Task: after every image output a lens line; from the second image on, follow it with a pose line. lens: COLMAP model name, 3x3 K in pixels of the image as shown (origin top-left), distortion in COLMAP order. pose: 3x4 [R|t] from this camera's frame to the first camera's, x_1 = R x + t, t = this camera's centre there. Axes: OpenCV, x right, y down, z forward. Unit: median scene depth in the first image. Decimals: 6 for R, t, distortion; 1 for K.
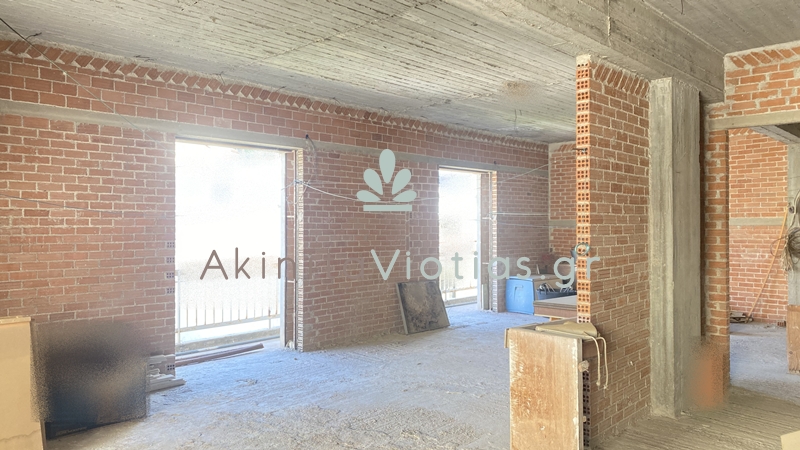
lens RADIAL K [[609.5, 0, 400.1], [0, 609.5, 225.0], [0, 0, 1]] dist [0.026615, -0.024355]
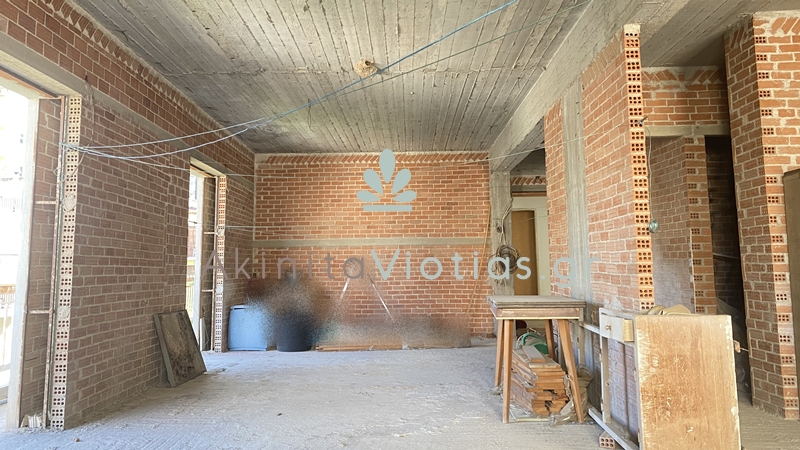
lens RADIAL K [[647.2, 0, 399.0], [0, 647.2, 189.8], [0, 0, 1]] dist [0.029533, -0.021066]
pose [[0.743466, 0.075380, 0.664512, -0.352534], [0.008409, 0.992495, -0.121993, 0.055954], [-0.668721, 0.096286, 0.737253, 0.292283]]
